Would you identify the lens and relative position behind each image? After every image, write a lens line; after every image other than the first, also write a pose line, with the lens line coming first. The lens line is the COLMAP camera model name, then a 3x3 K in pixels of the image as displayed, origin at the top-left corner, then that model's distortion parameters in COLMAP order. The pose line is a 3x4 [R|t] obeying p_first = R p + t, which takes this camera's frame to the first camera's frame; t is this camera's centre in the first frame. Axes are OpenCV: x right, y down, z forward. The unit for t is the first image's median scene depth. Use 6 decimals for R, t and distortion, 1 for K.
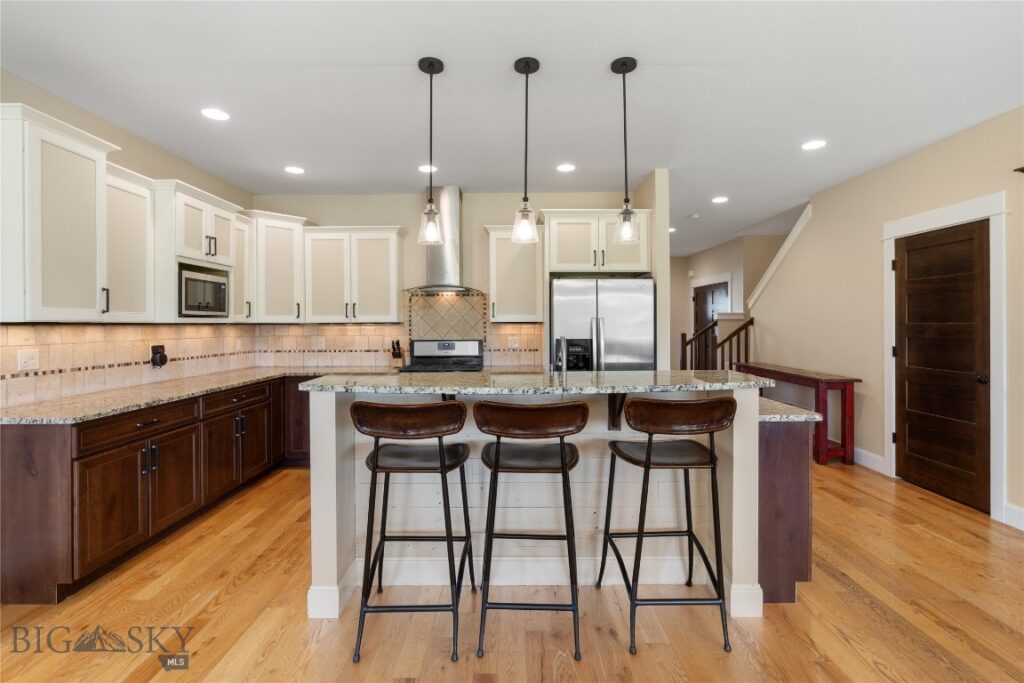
lens RADIAL K [[467.8, 0, 511.0], [0, 467.8, 325.7], [0, 0, 1]] dist [0.000317, 0.000282]
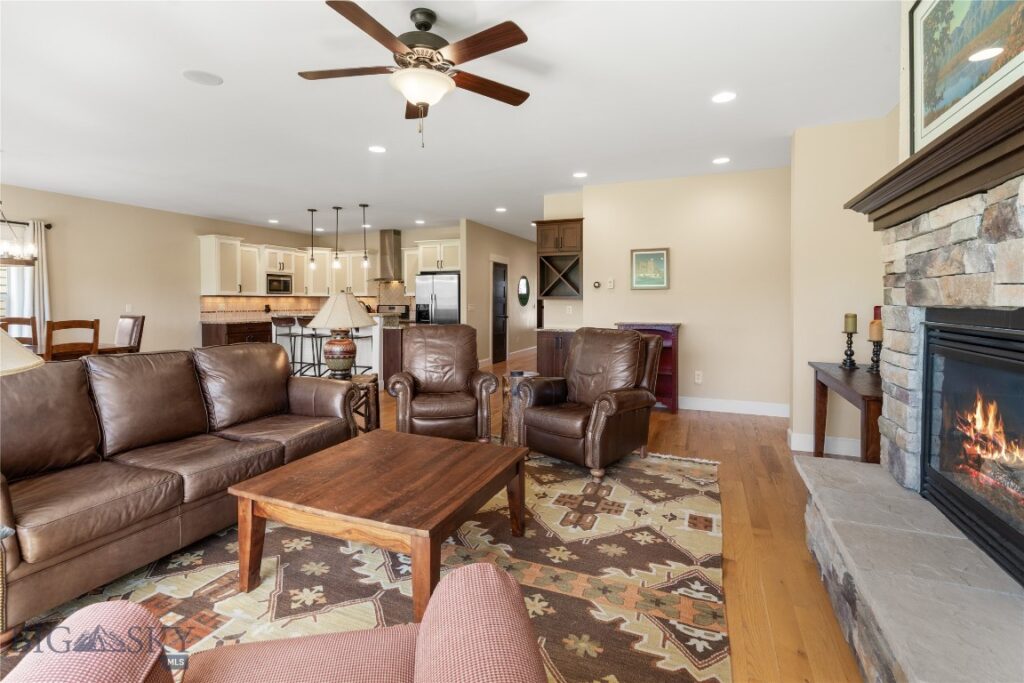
lens RADIAL K [[470.2, 0, 514.6], [0, 470.2, 313.9], [0, 0, 1]] dist [-0.007433, -0.000154]
pose [[0.927515, 0.015577, -0.373461, 1.510094], [-0.004944, 0.999555, 0.029413, 0.009810], [0.373754, -0.025435, 0.927179, -0.920593]]
